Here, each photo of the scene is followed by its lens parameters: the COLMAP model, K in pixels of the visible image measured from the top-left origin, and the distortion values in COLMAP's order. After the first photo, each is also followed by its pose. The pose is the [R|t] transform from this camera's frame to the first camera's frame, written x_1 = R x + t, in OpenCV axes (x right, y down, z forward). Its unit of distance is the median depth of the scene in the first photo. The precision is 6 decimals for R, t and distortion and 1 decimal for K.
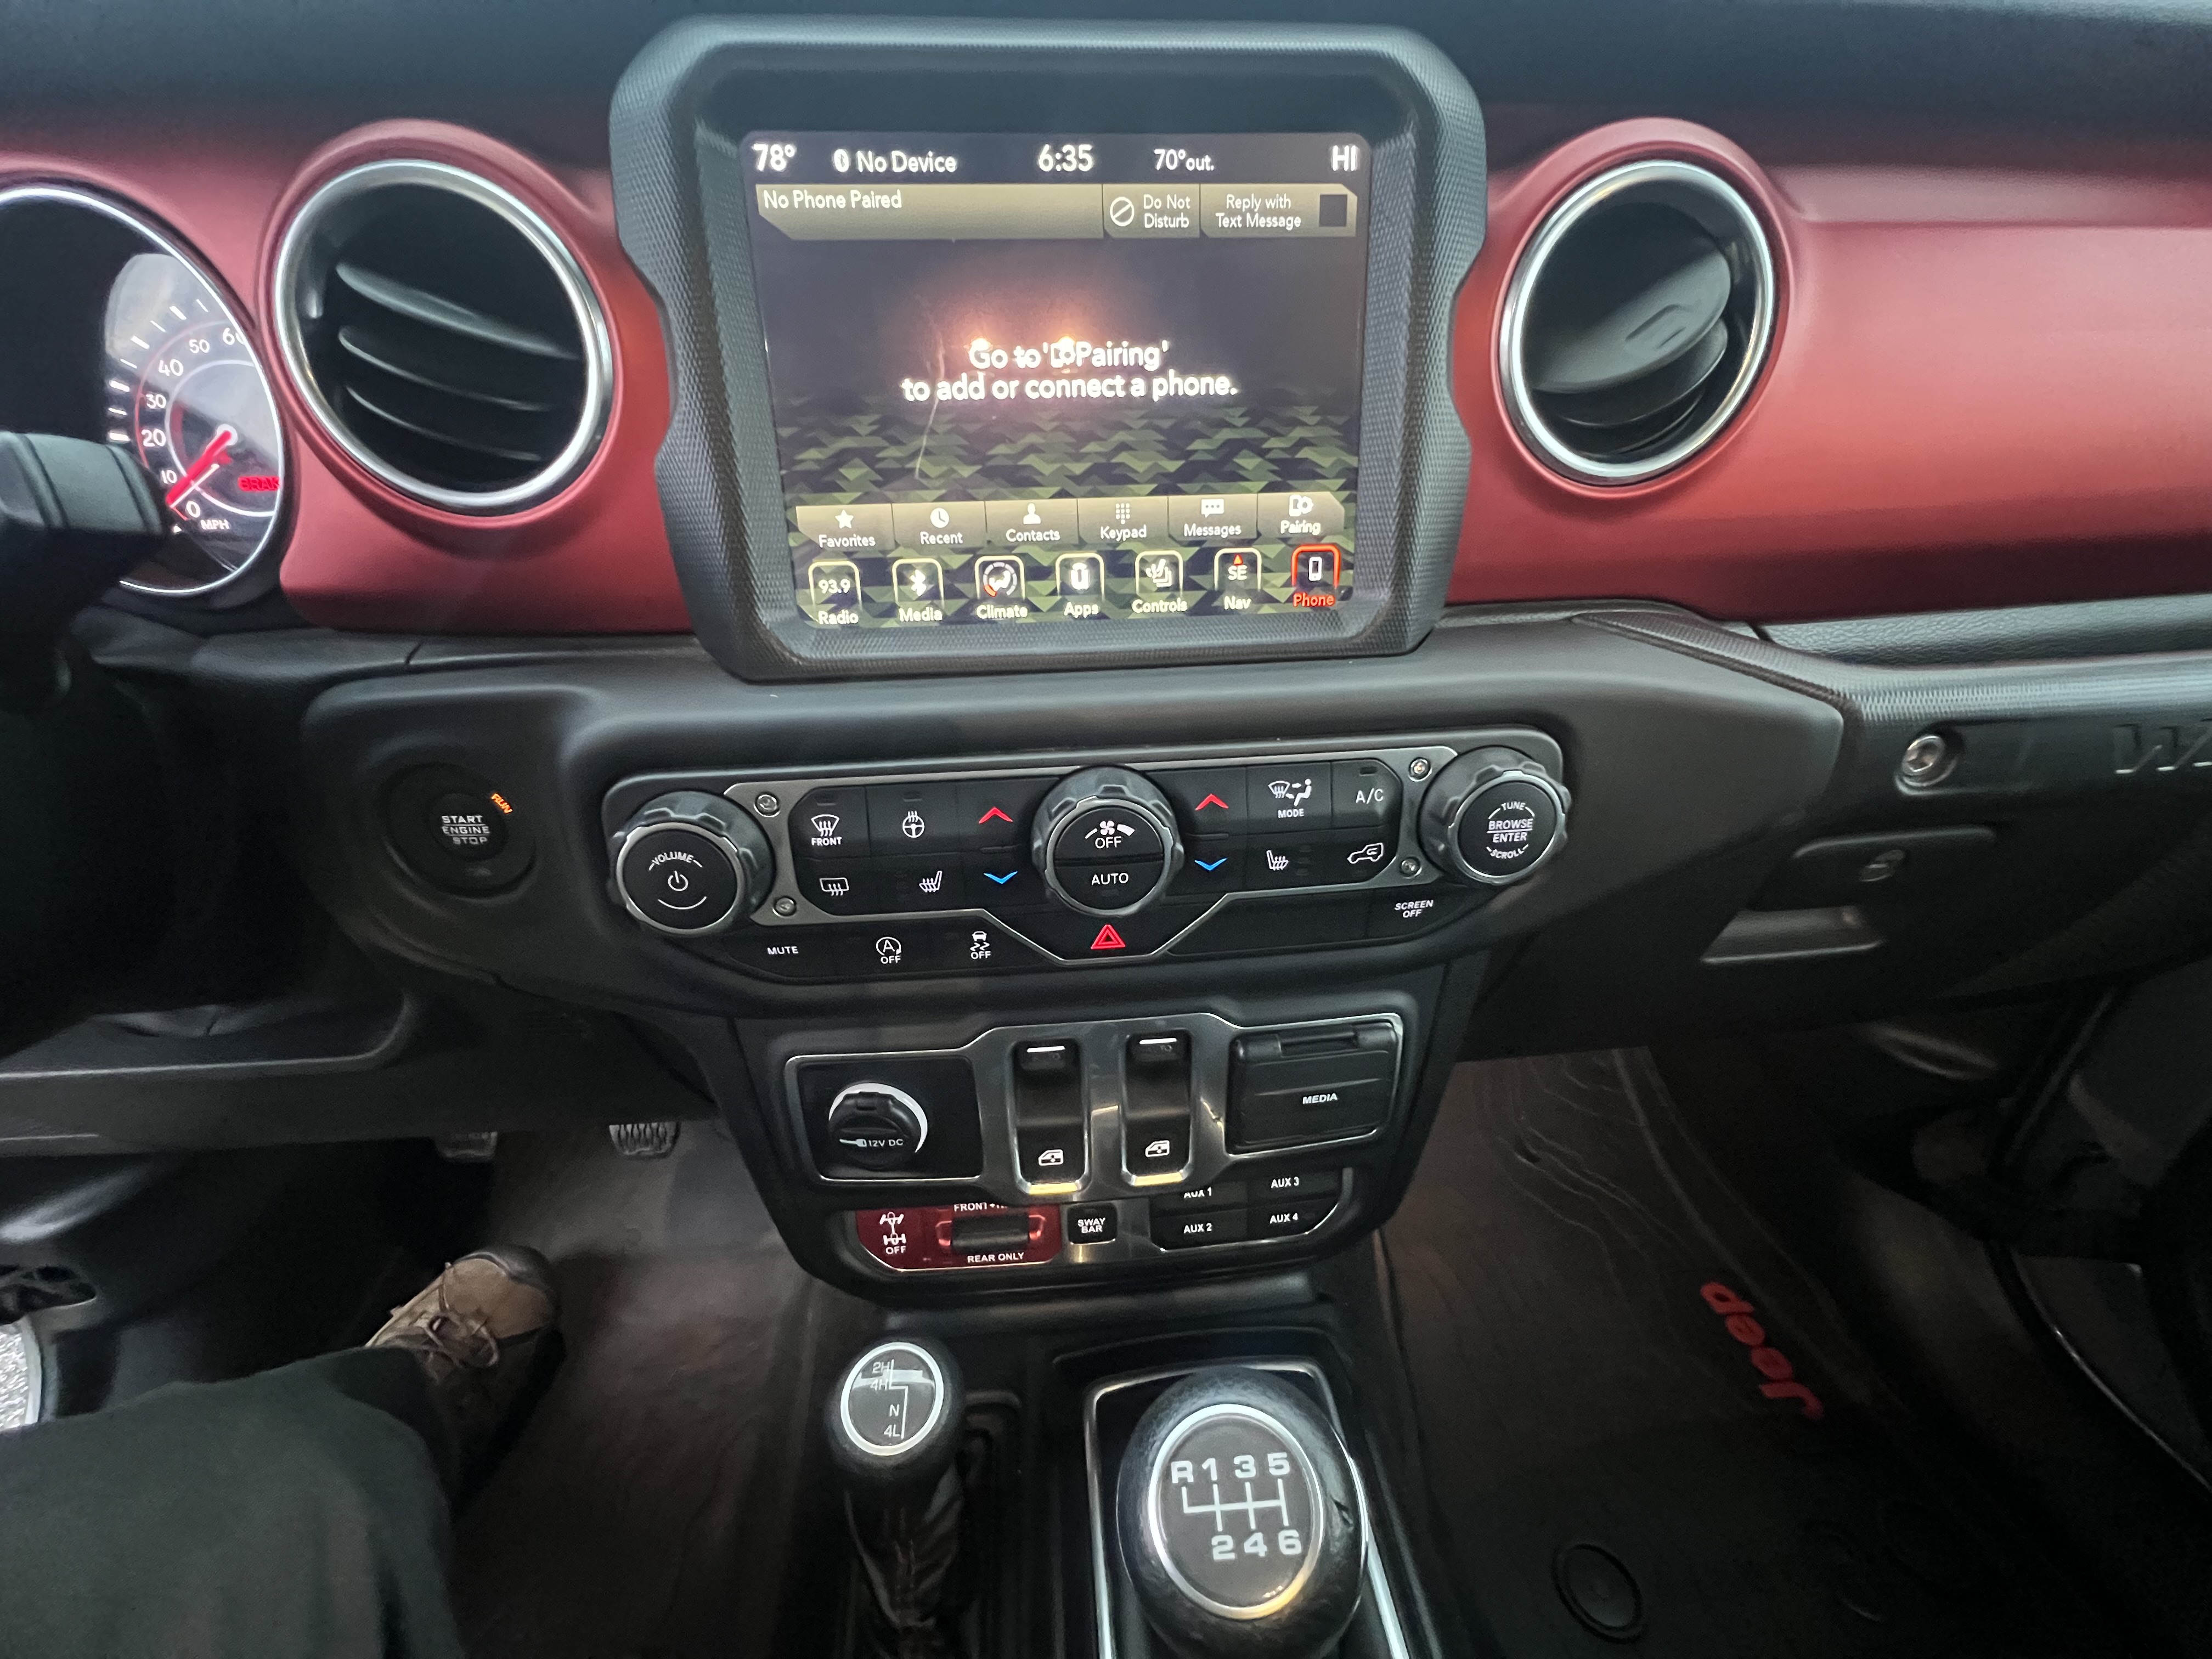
lens RADIAL K [[883.7, 0, 1104.9], [0, 883.7, 832.6], [0, 0, 1]] dist [0.000715, -0.000234]
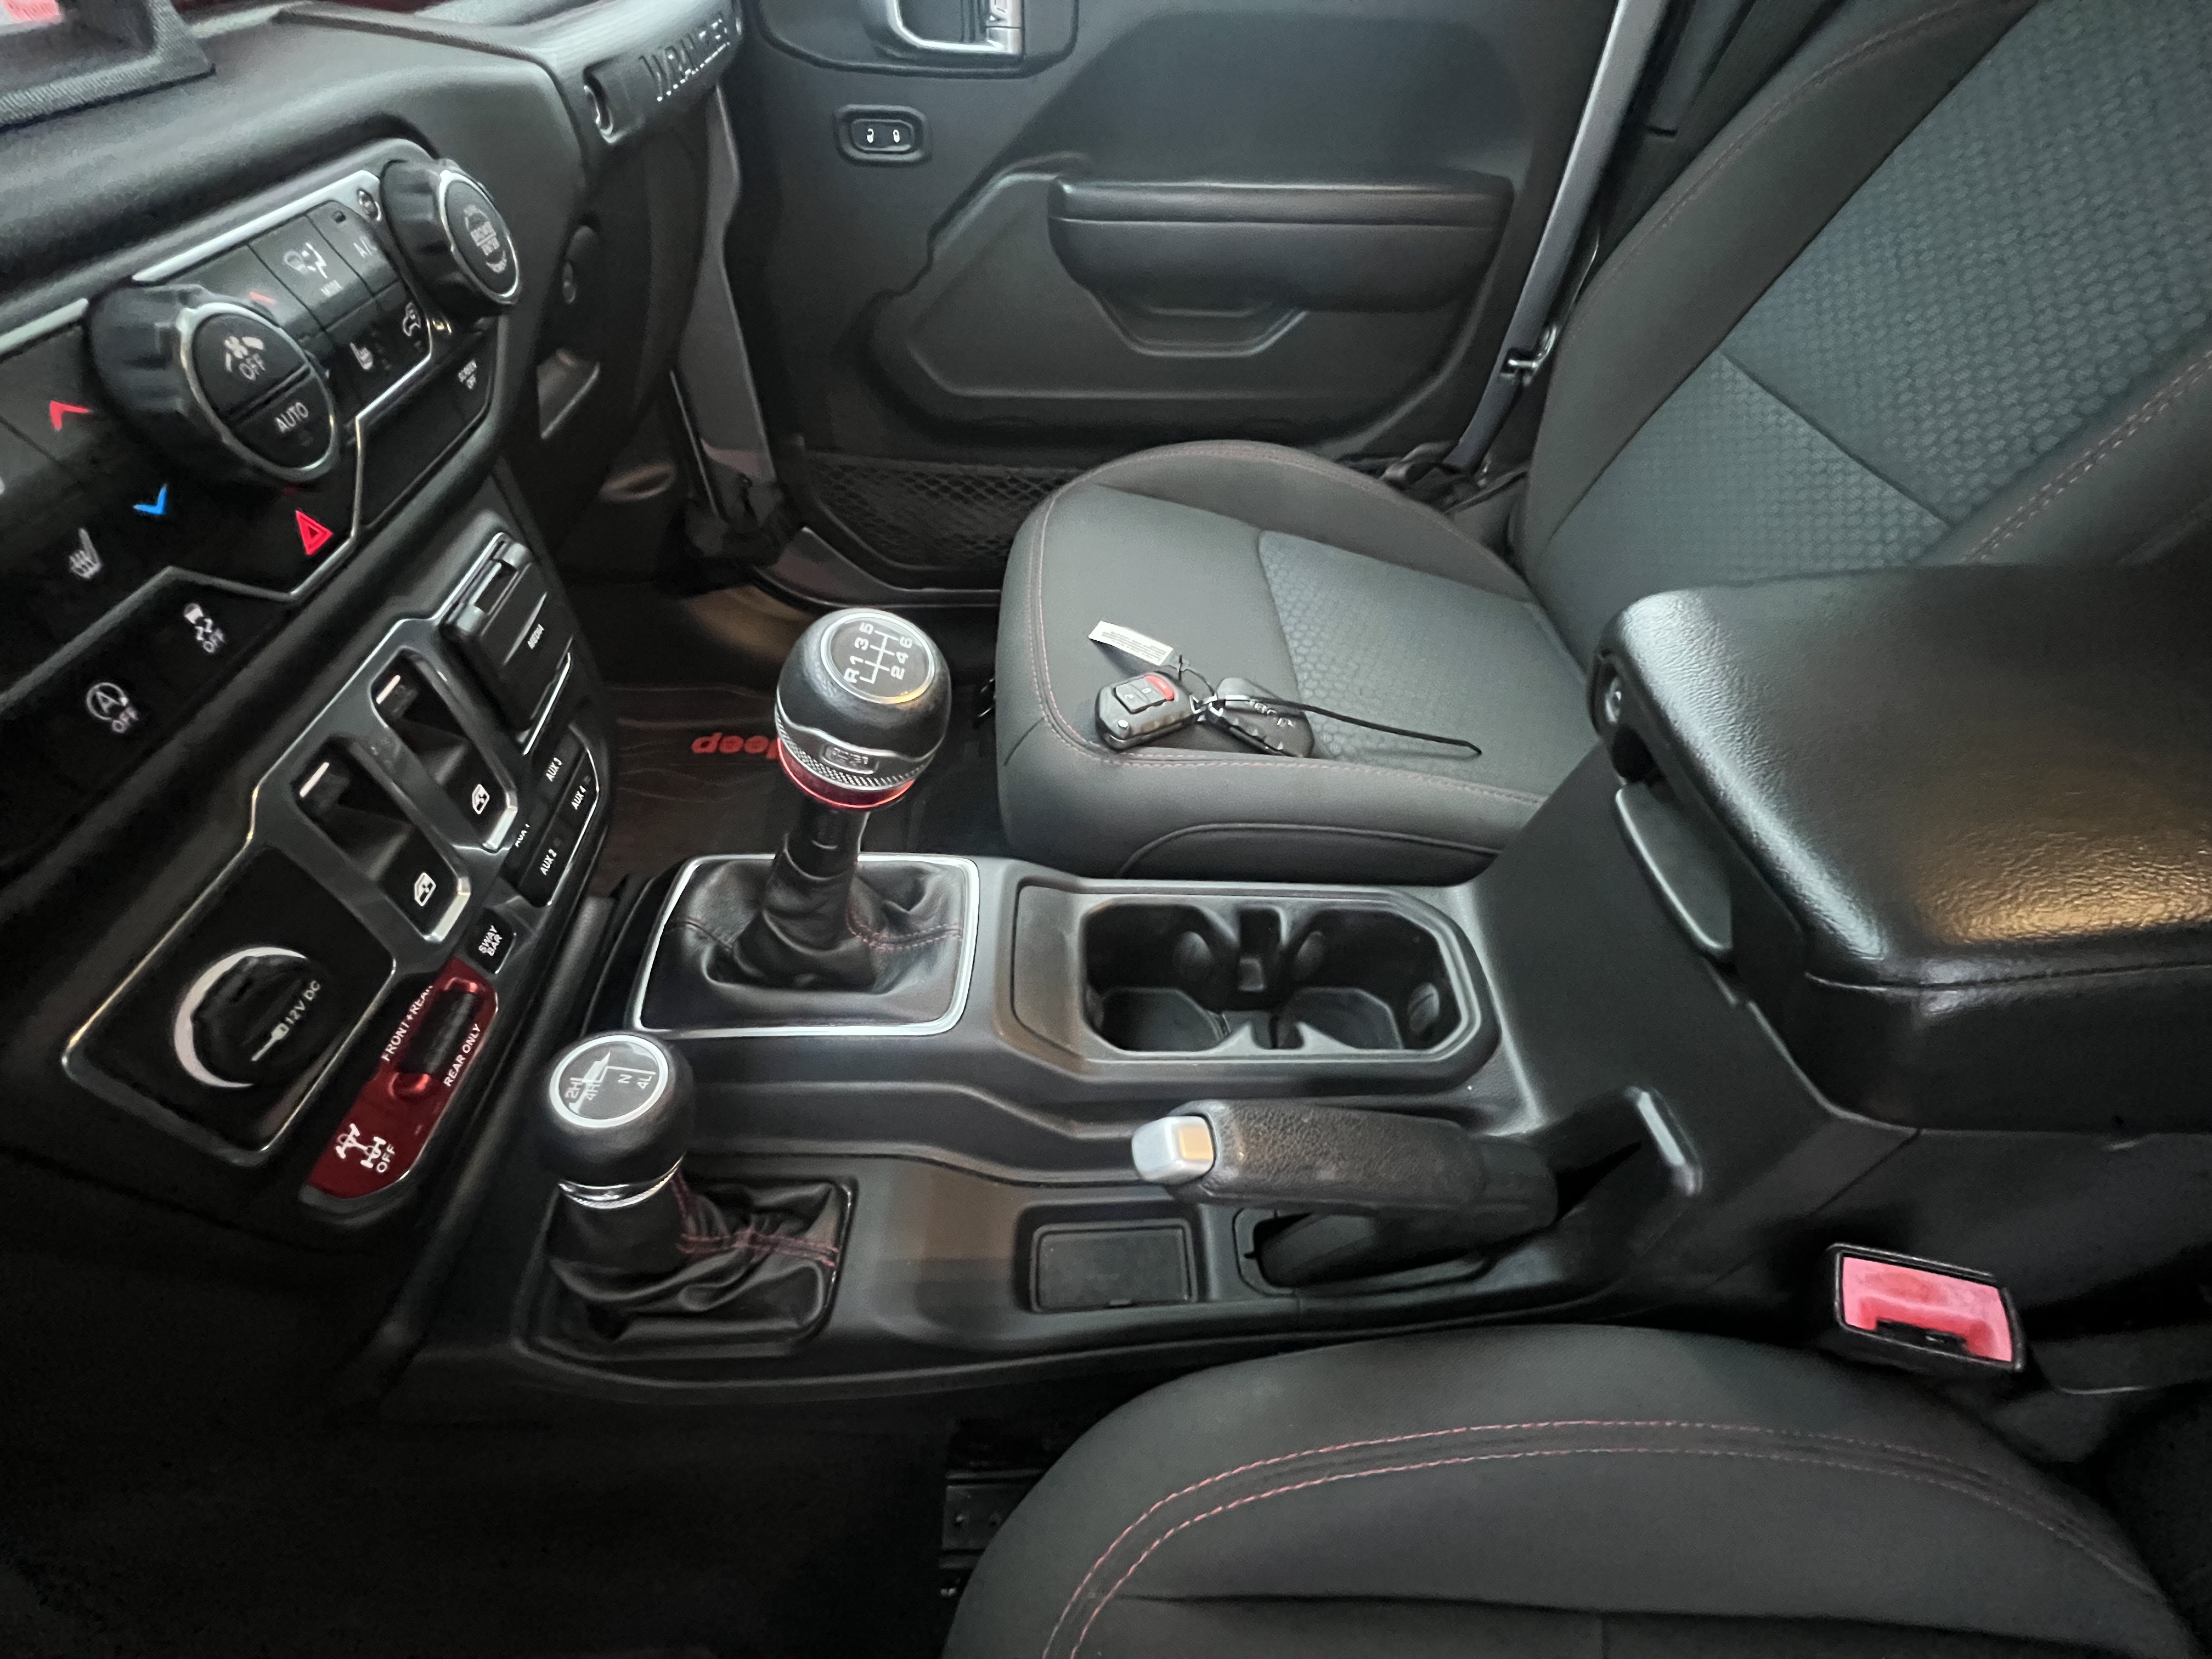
lens RADIAL K [[885.2, 0, 1106.0], [0, 885.2, 829.5], [0, 0, 1]] dist [-0.000290, 0.000375]
pose [[0.064786, -0.727635, 0.682899, -0.714570], [0.432412, 0.637220, 0.637942, 0.089756], [-0.899346, 0.253964, 0.355921, 0.110631]]
